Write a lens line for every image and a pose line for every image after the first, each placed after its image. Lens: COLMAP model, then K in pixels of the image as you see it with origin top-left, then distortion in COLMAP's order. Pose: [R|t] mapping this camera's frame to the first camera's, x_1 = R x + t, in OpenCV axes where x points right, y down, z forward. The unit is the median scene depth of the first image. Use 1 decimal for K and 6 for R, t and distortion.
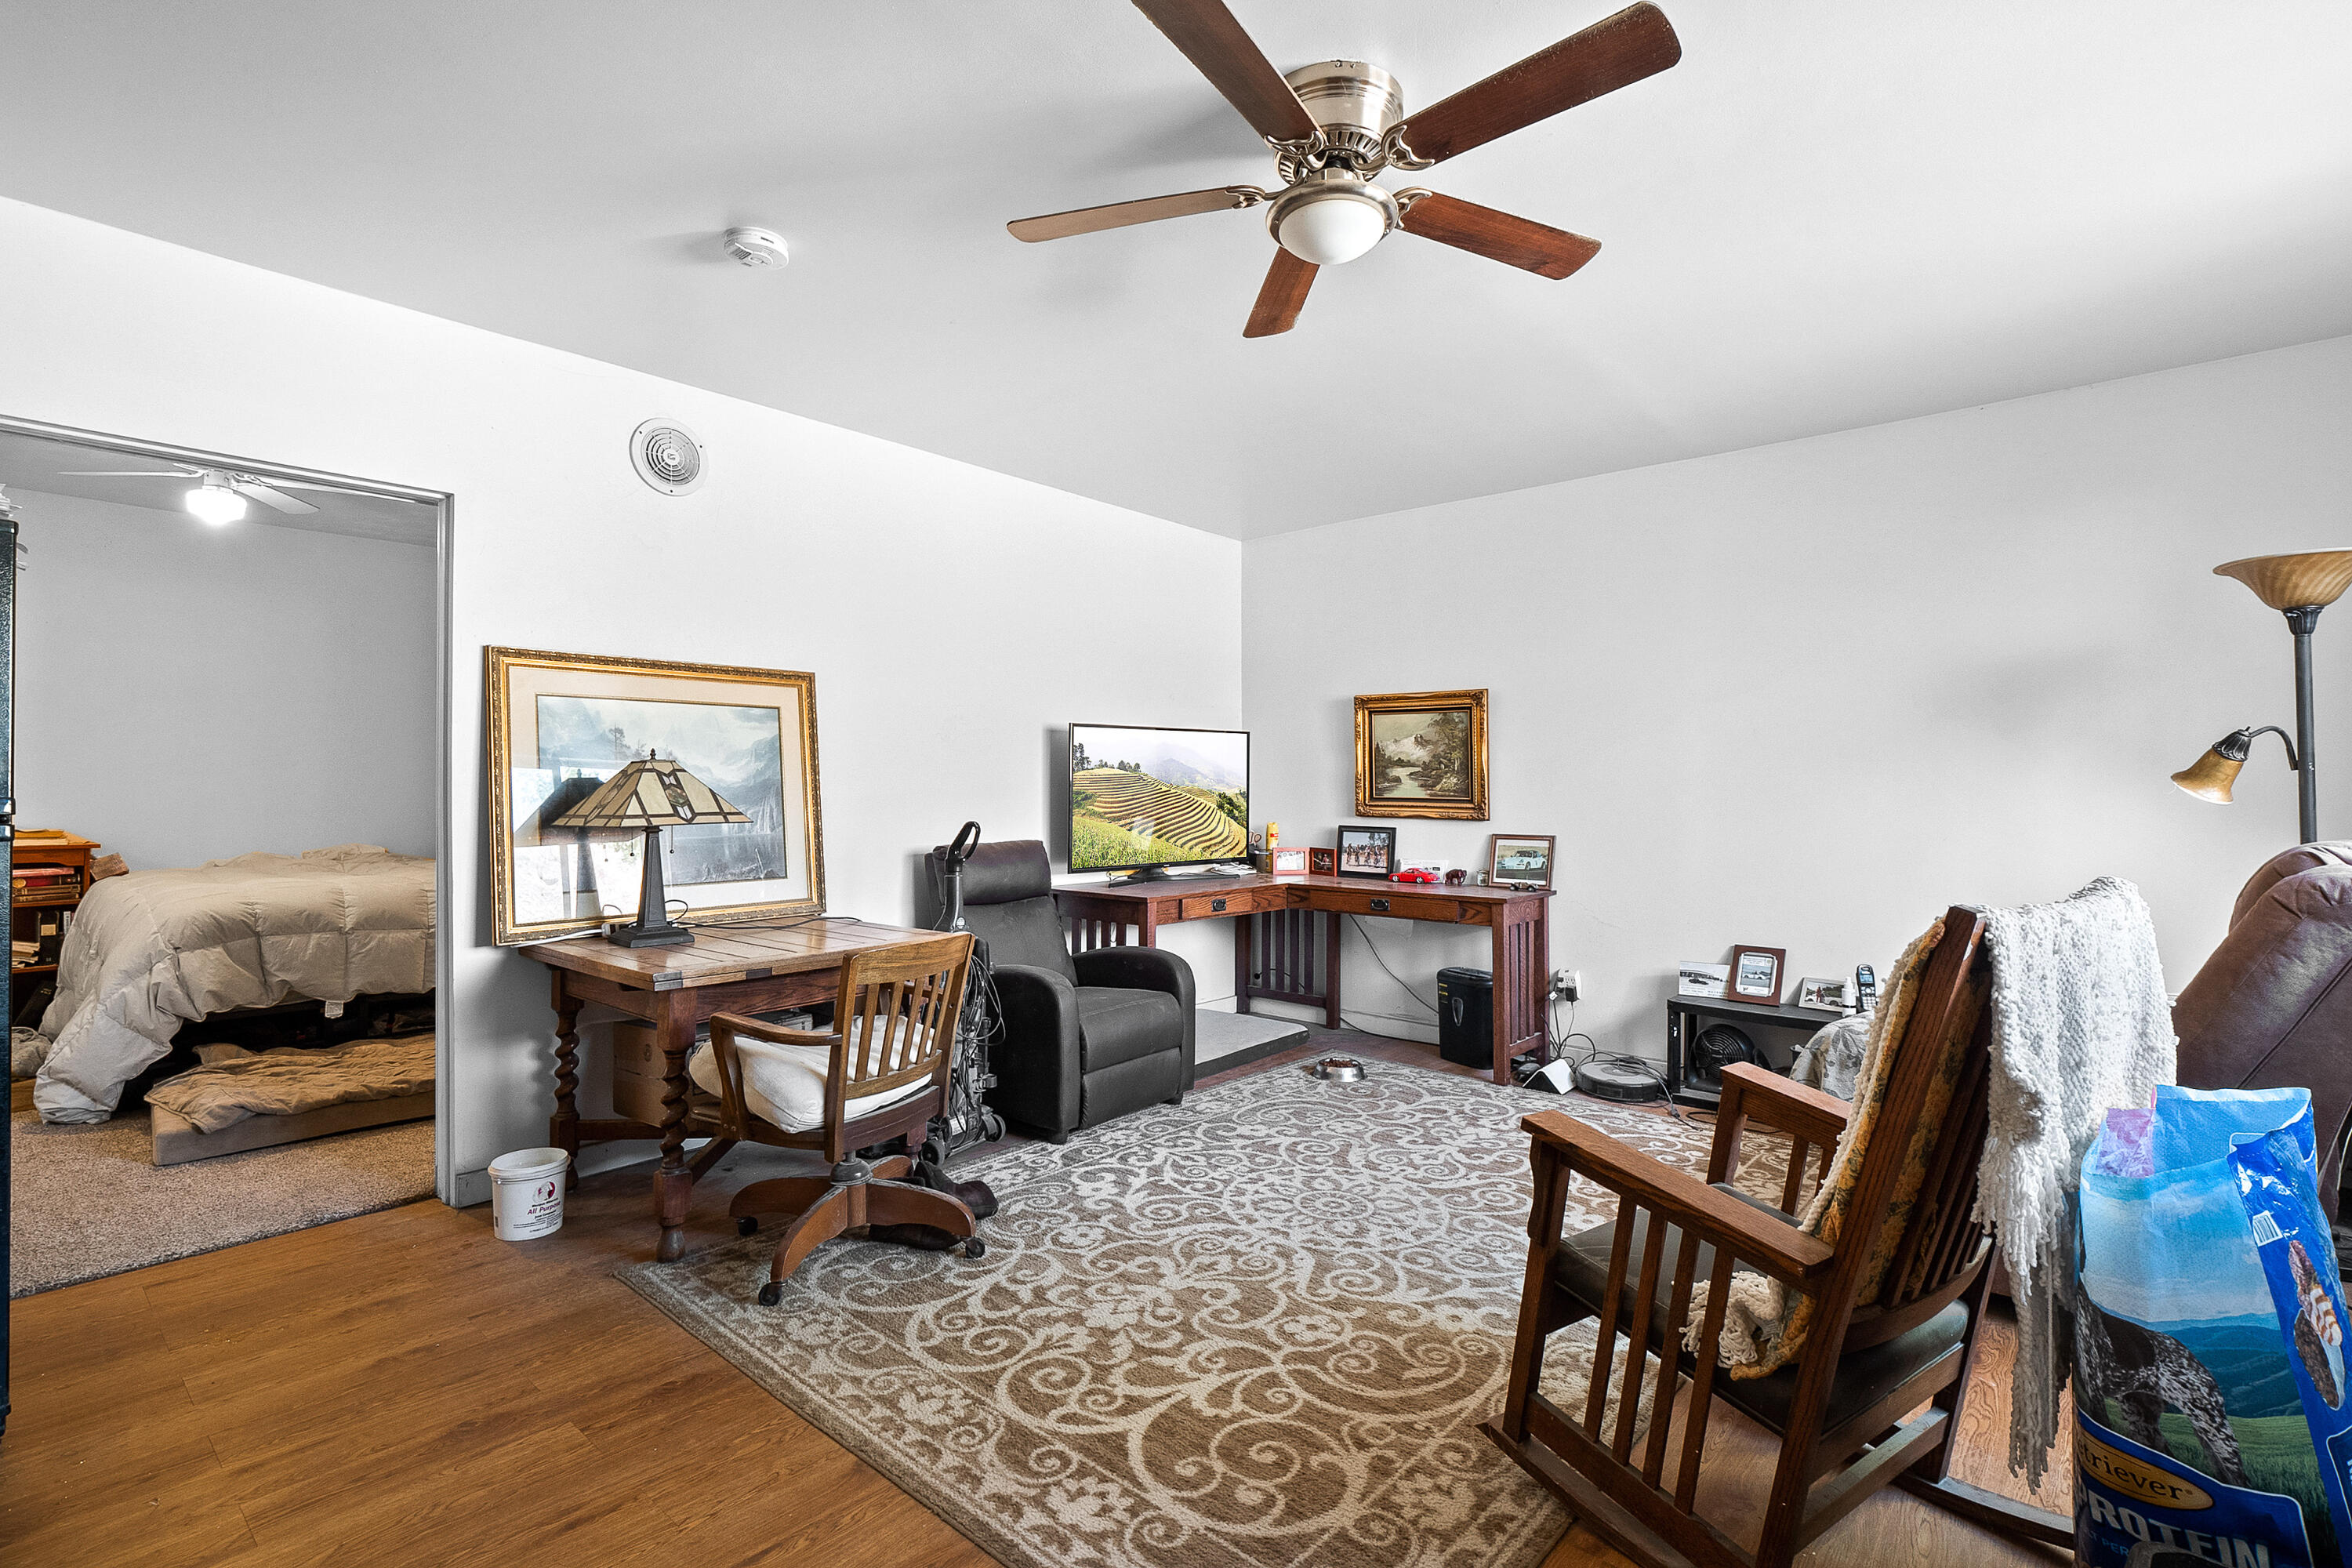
lens RADIAL K [[1085.2, 0, 1180.8], [0, 1085.2, 779.6], [0, 0, 1]] dist [0.000130, -0.007194]
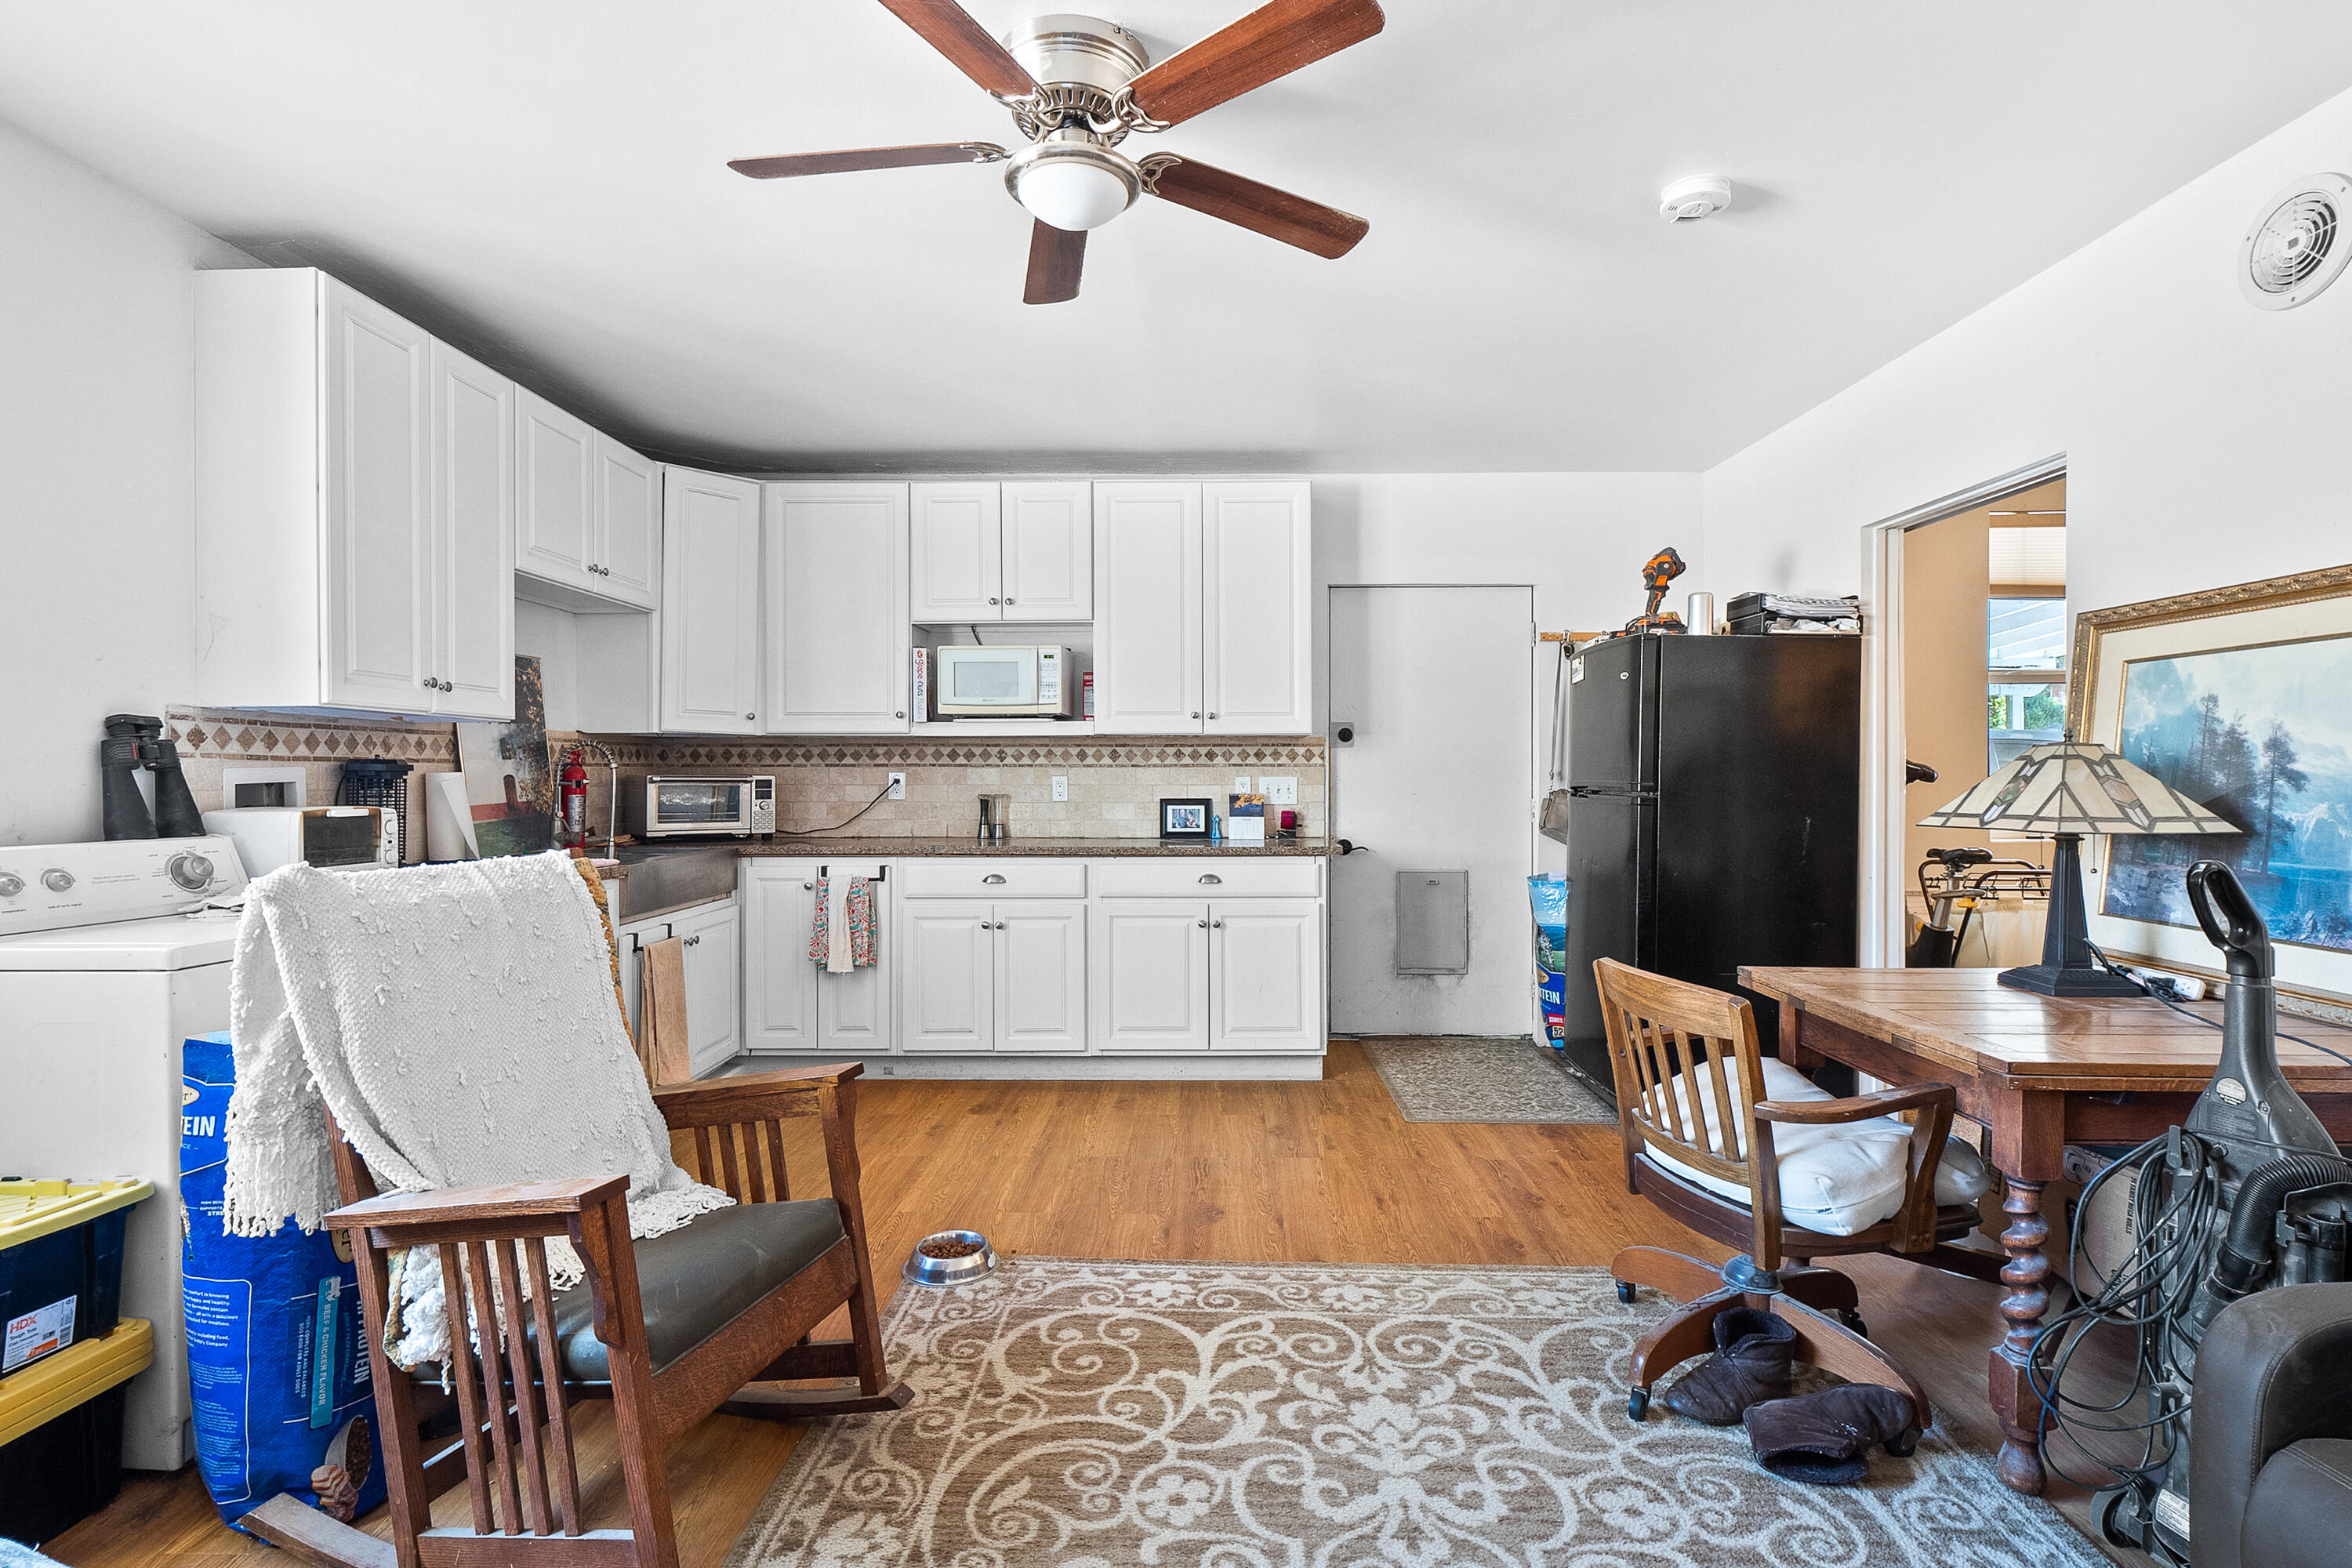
lens RADIAL K [[1085.2, 0, 1180.8], [0, 1085.2, 779.6], [0, 0, 1]] dist [0.000130, -0.007194]
pose [[-0.758101, 0.001487, -0.652136, 0.662979], [-0.000931, 0.999994, 0.003363, 0.006676], [0.652137, 0.003157, -0.758095, 1.713676]]
